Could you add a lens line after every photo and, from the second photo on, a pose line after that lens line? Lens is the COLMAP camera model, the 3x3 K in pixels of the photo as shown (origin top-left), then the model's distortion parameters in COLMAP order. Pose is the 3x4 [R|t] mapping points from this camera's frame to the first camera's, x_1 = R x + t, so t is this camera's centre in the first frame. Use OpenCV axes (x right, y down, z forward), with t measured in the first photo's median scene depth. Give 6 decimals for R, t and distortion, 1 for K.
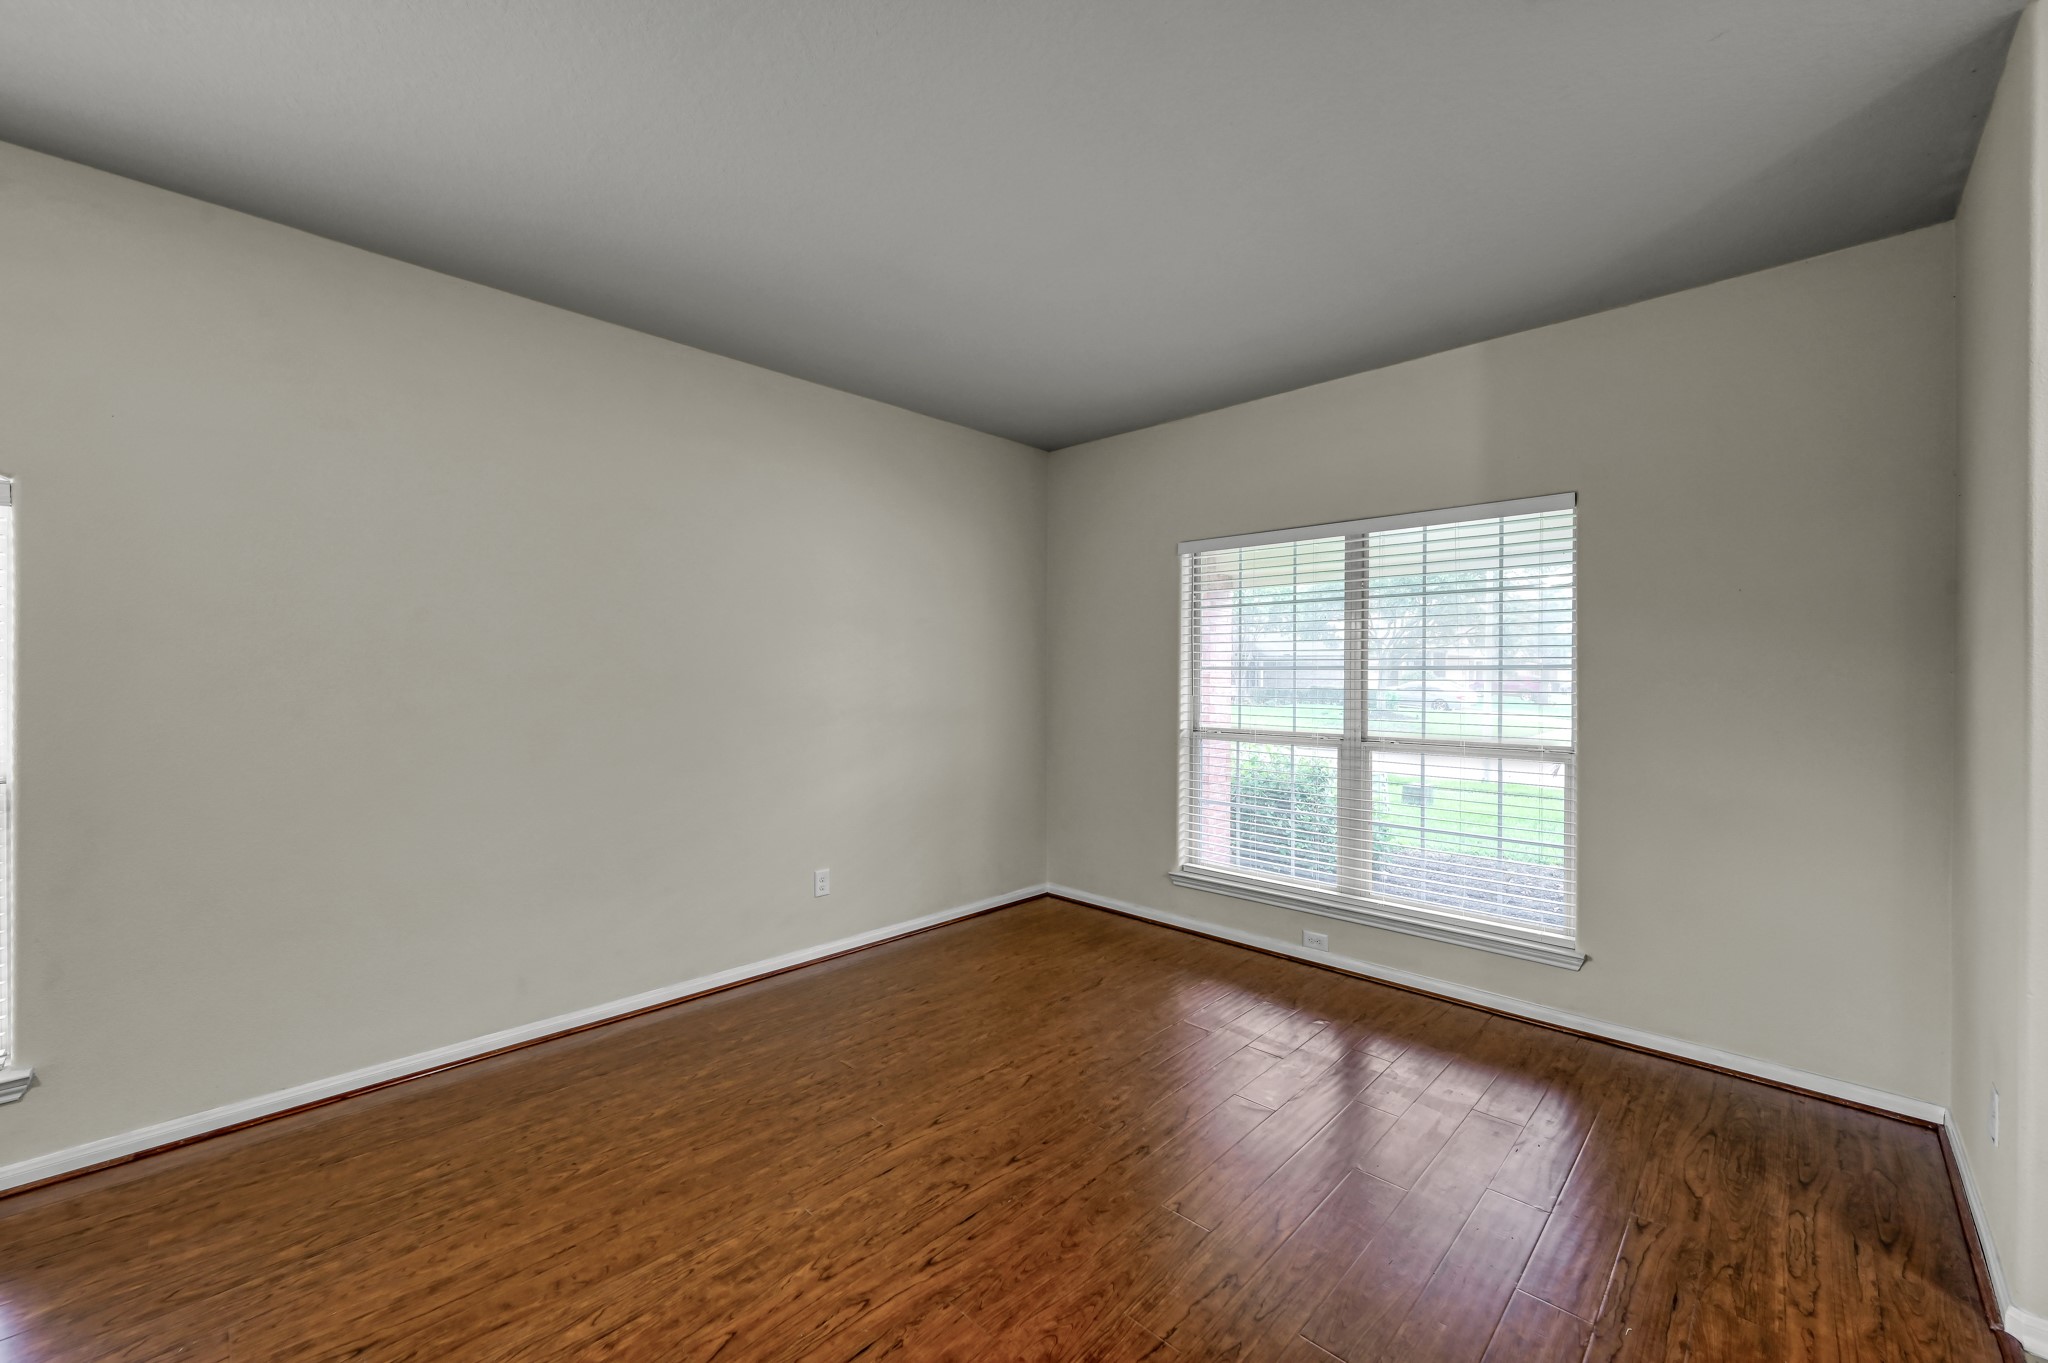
lens RADIAL K [[808.6, 0, 1030.6], [0, 808.6, 685.9], [0, 0, 1]] dist [-0.000892, 0.000472]
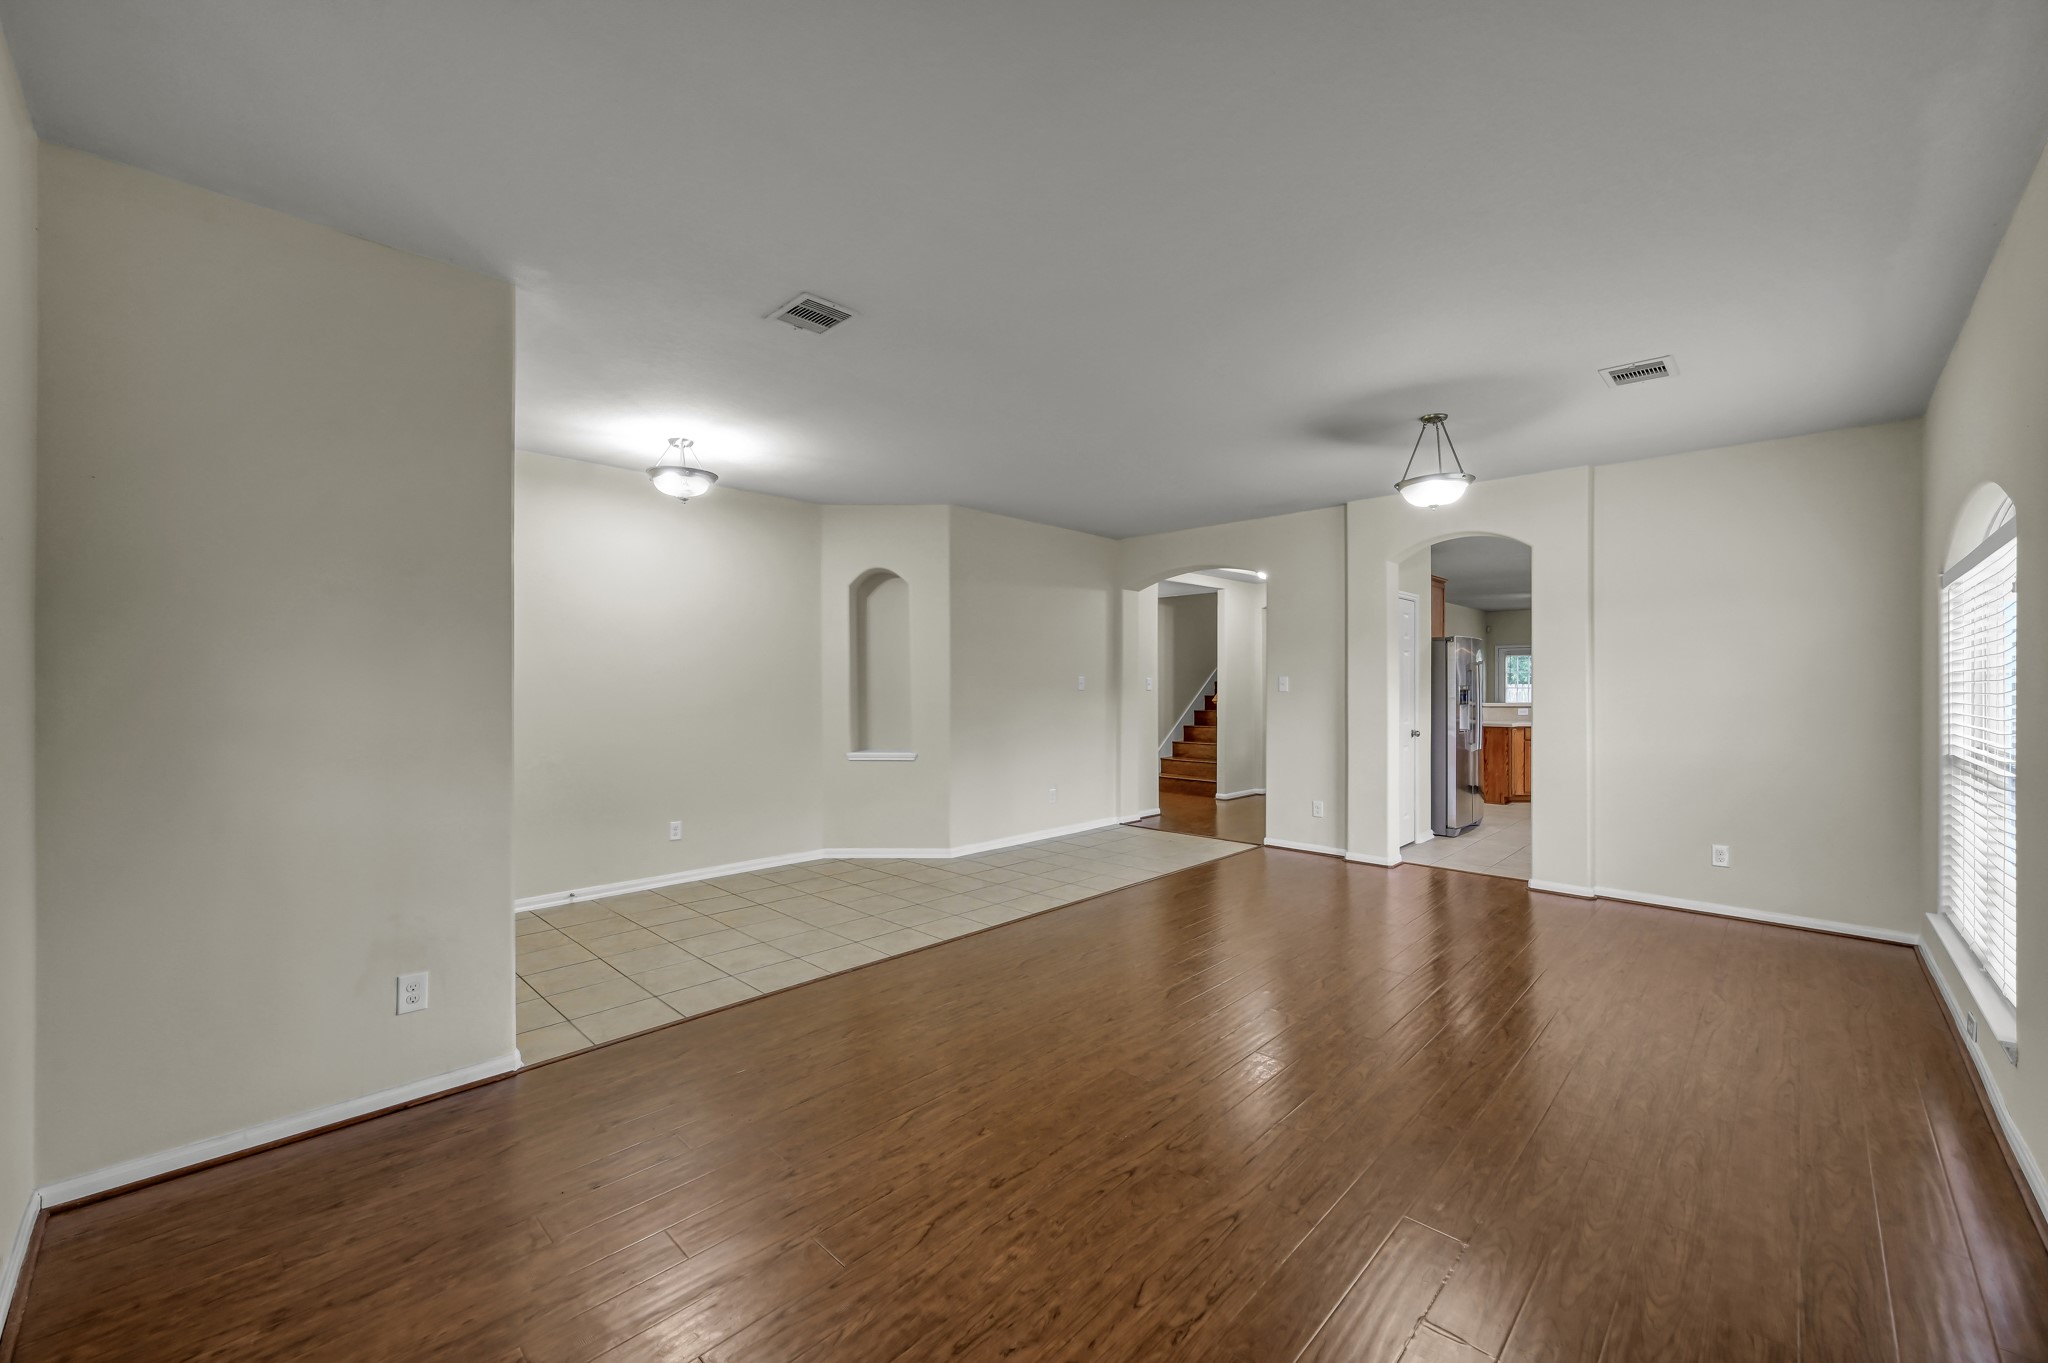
lens RADIAL K [[808.6, 0, 1012.5], [0, 808.6, 669.6], [0, 0, 1]] dist [-0.000892, 0.000472]
pose [[-0.999765, -0.004668, 0.021190, 0.077219], [-0.004757, 0.999980, -0.004125, -0.018162], [-0.021170, -0.004225, -0.999767, 1.456556]]
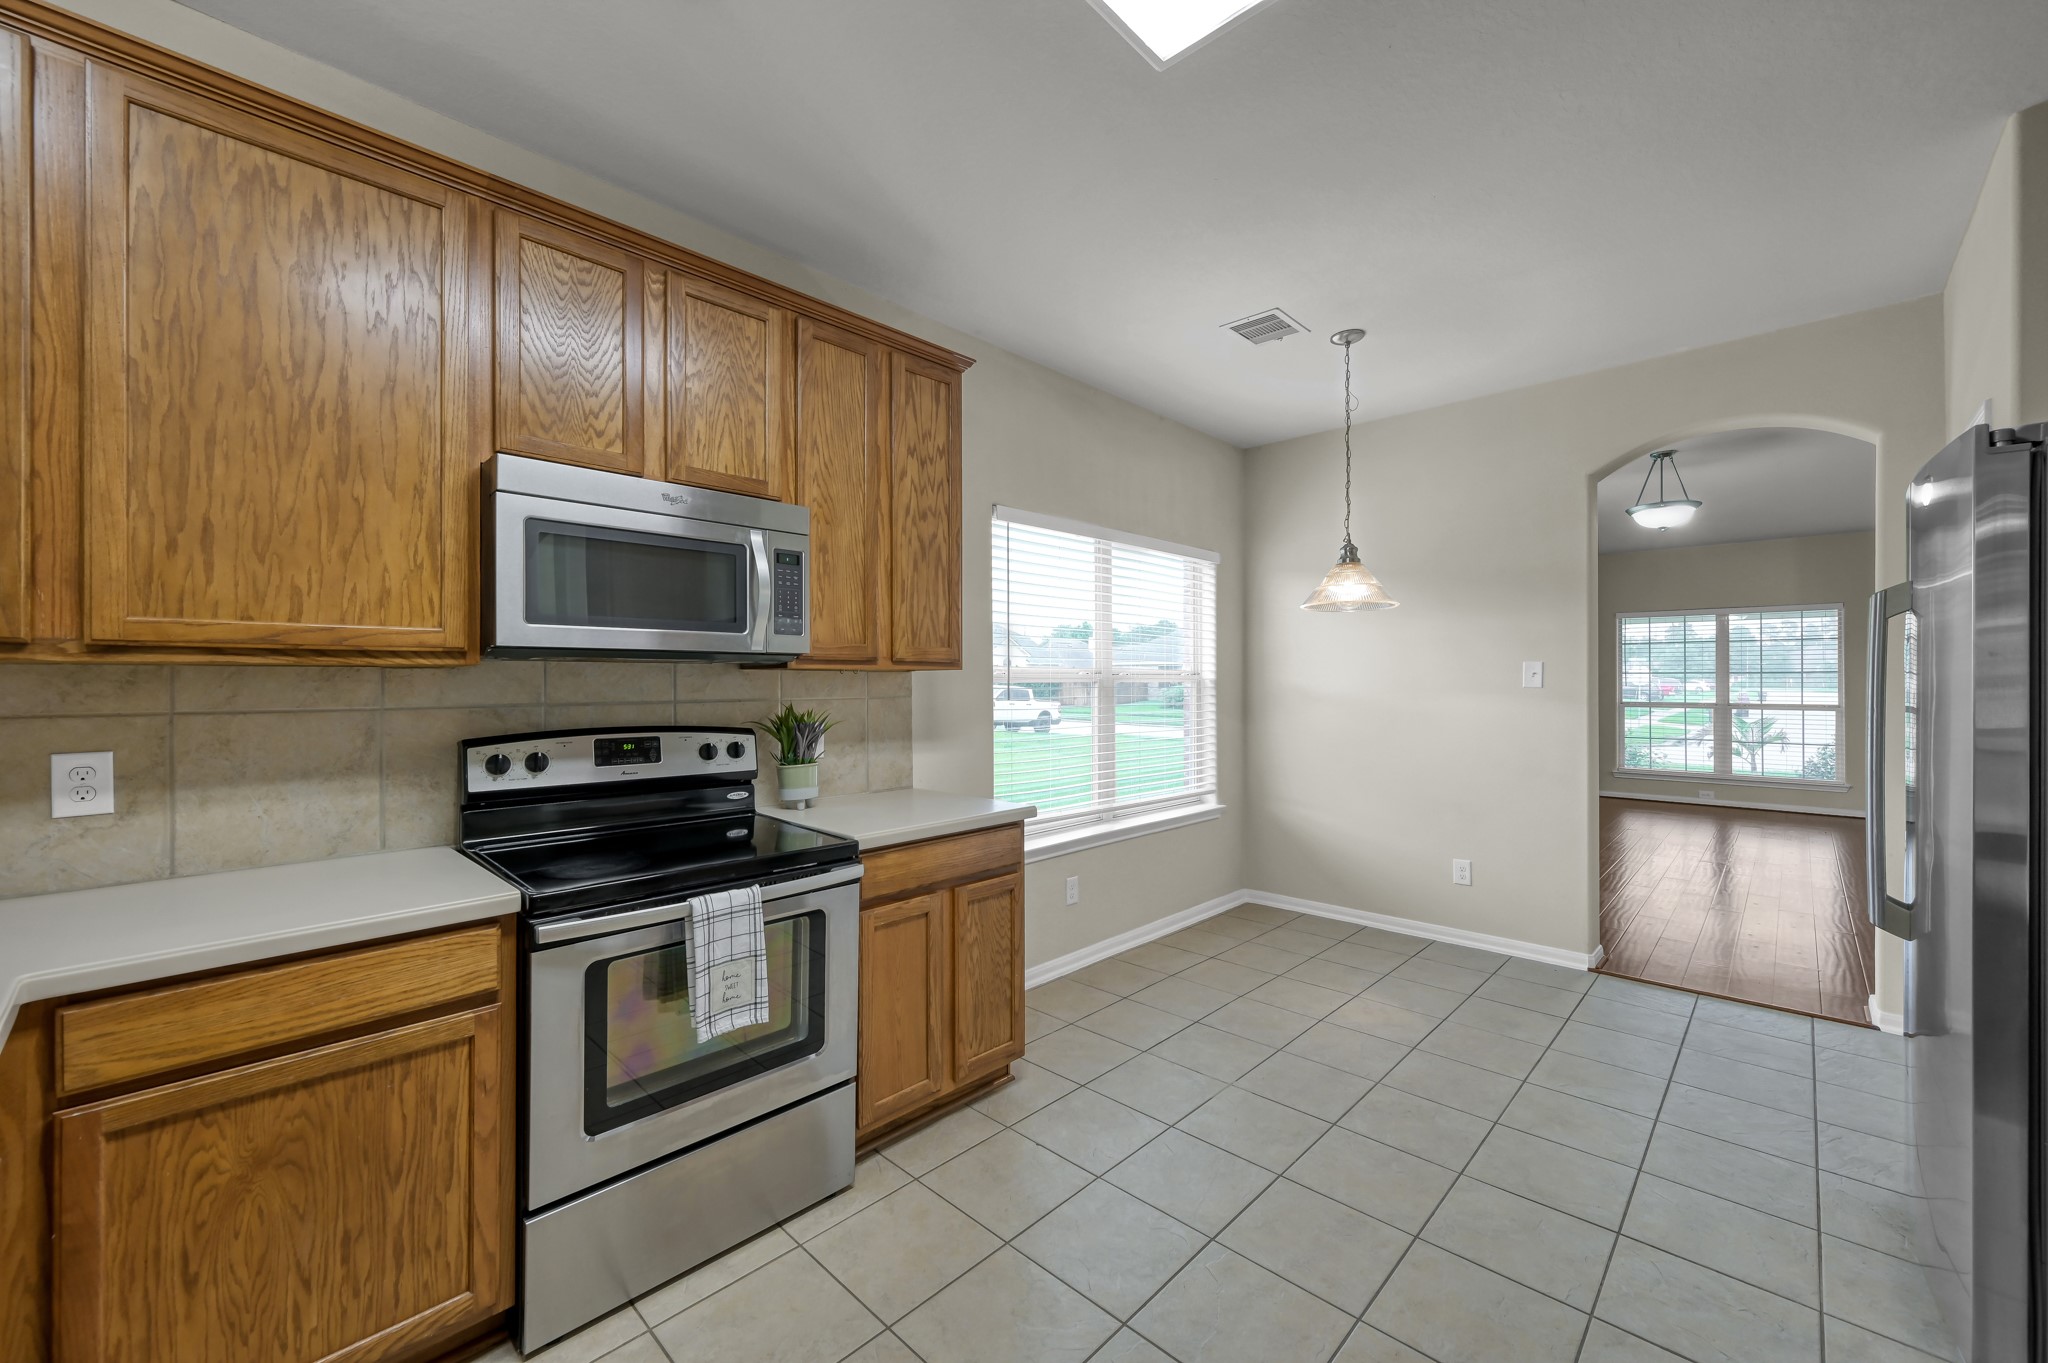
lens RADIAL K [[808.6, 0, 1024.6], [0, 808.6, 683.1], [0, 0, 1]] dist [-0.000892, 0.000472]
pose [[0.999971, -0.005067, -0.005722, -1.889442], [0.005006, 0.999930, -0.010748, 0.024890], [0.005776, 0.010719, 0.999926, -1.555252]]
